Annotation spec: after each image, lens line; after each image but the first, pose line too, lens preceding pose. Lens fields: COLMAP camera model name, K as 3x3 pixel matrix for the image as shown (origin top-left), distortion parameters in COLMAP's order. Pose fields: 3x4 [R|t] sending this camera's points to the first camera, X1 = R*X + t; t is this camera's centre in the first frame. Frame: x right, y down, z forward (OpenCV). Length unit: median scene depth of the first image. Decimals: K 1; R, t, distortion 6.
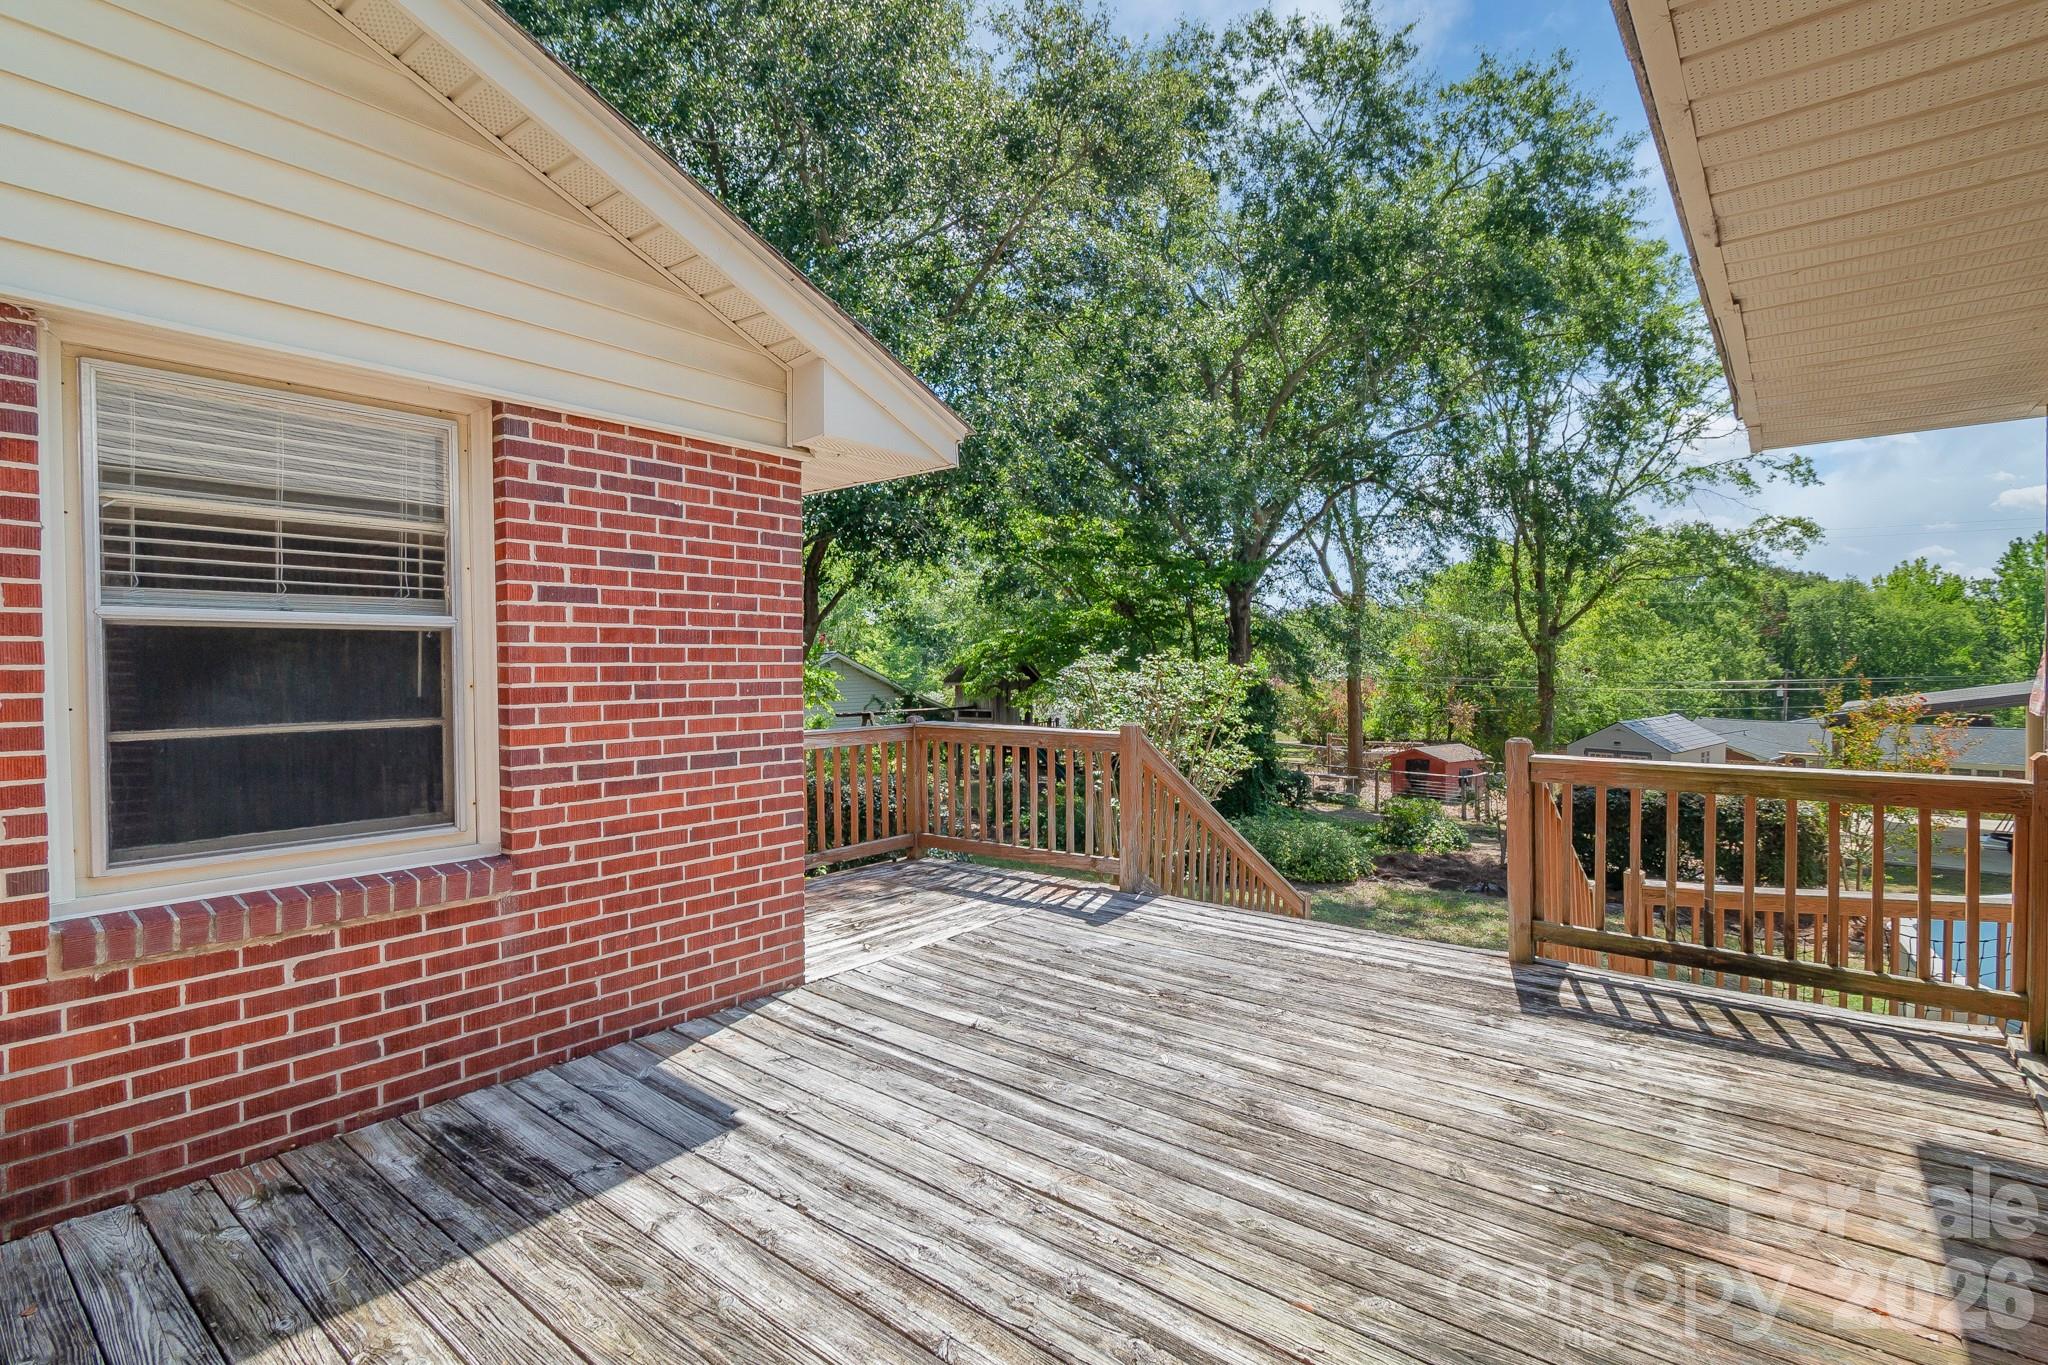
lens RADIAL K [[971.4, 0, 1088.5], [0, 971.4, 674.8], [0, 0, 1]] dist [0.004894, -0.000043]
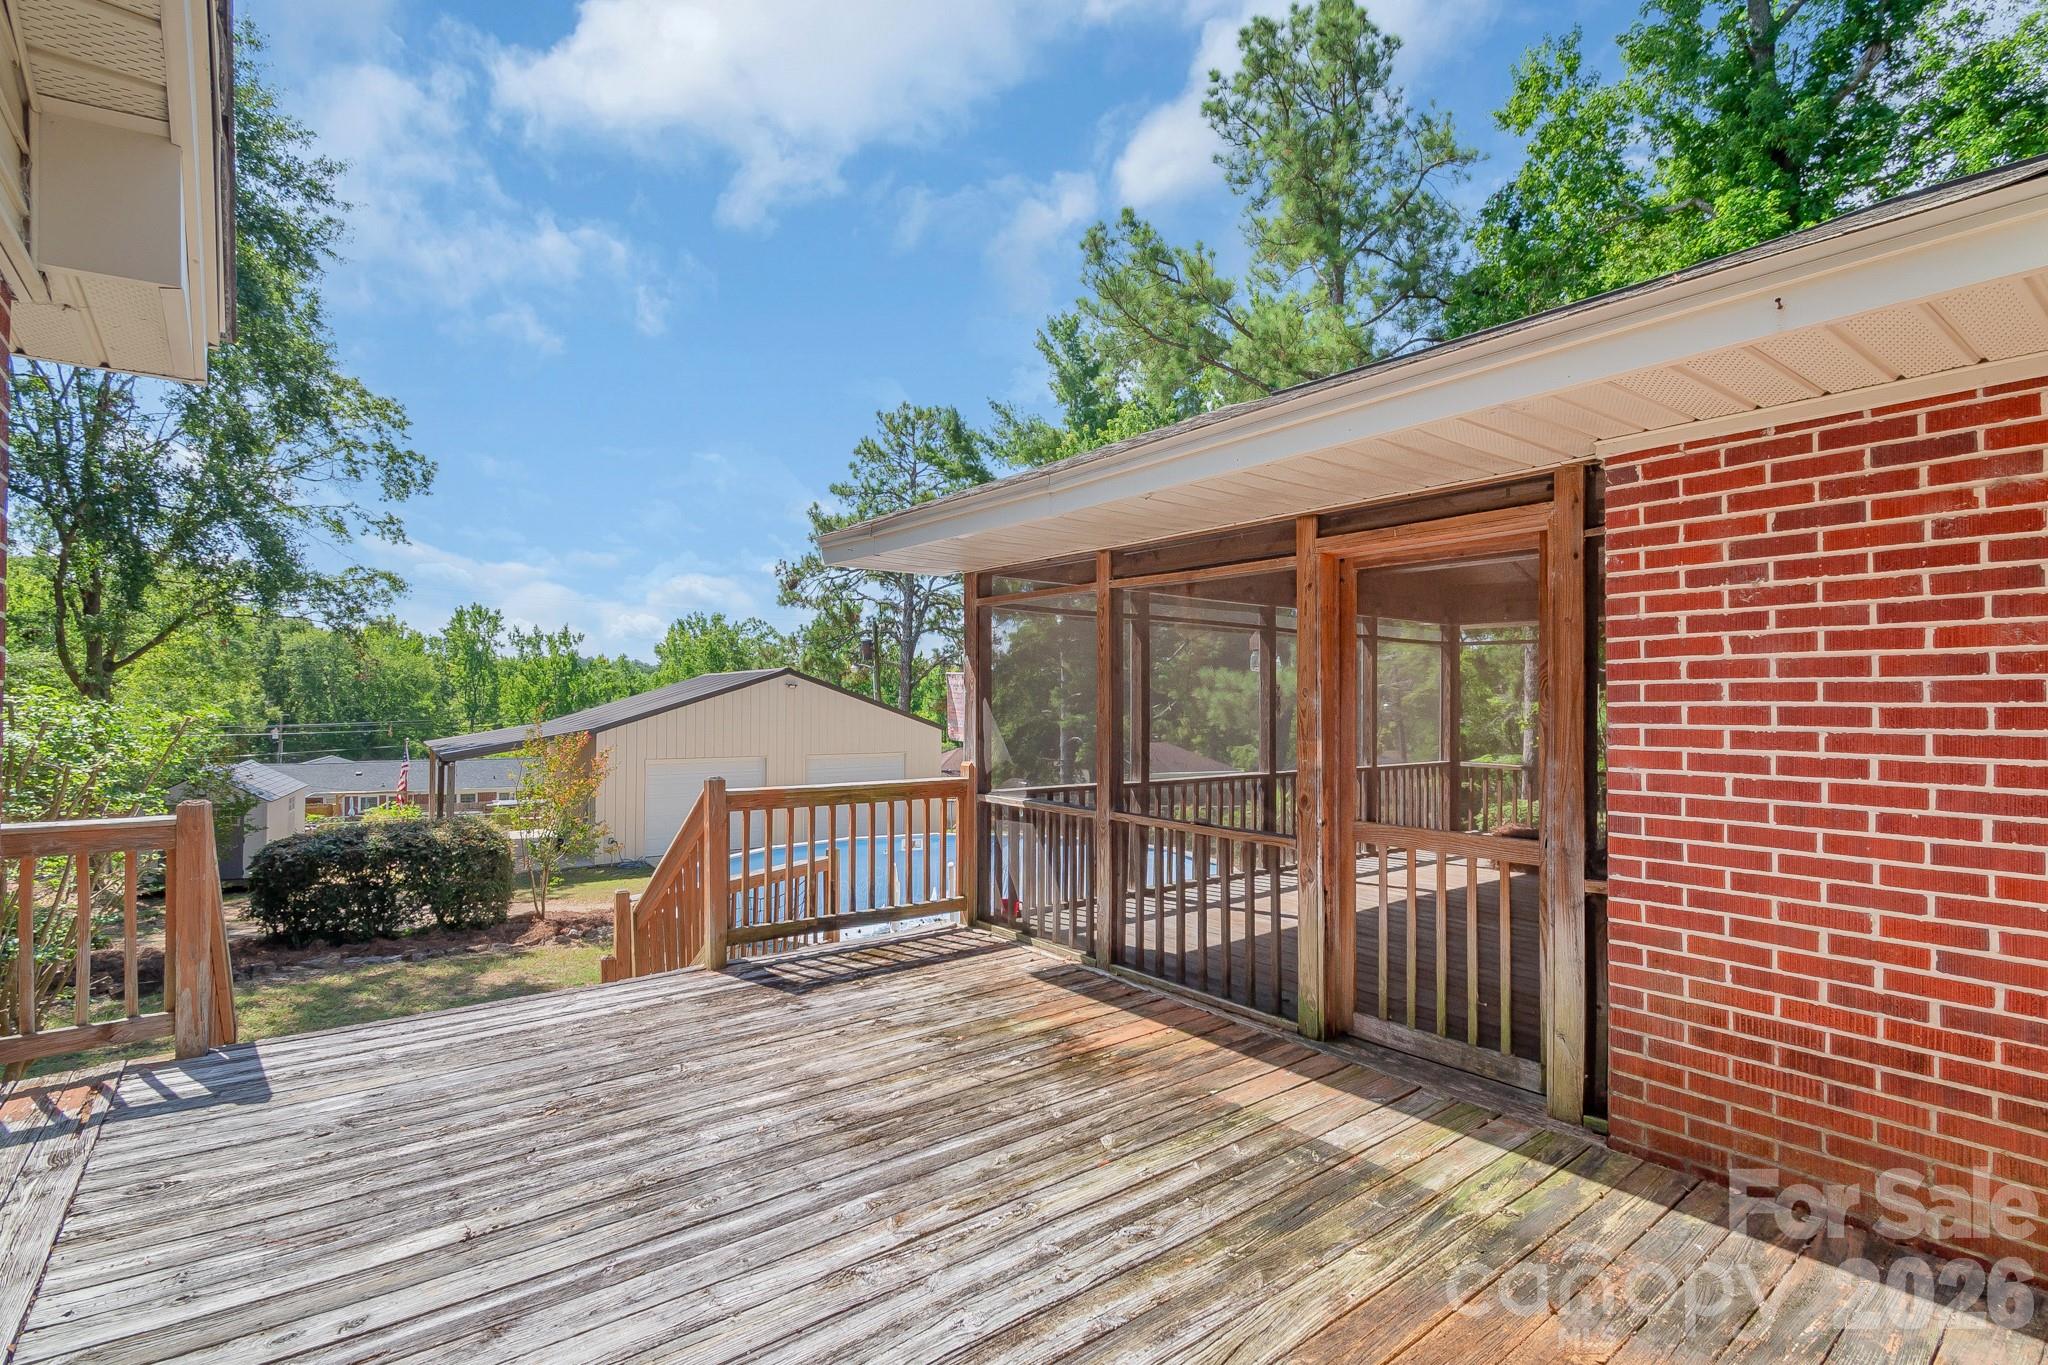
lens RADIAL K [[931.6, 0, 1021.6], [0, 931.6, 701.1], [0, 0, 1]] dist [0.005515, -0.000990]
pose [[0.251248, 0.009998, 0.967871, -0.609320], [0.006493, 0.999907, -0.012014, -0.010302], [-0.967901, 0.009303, 0.251159, 0.404051]]
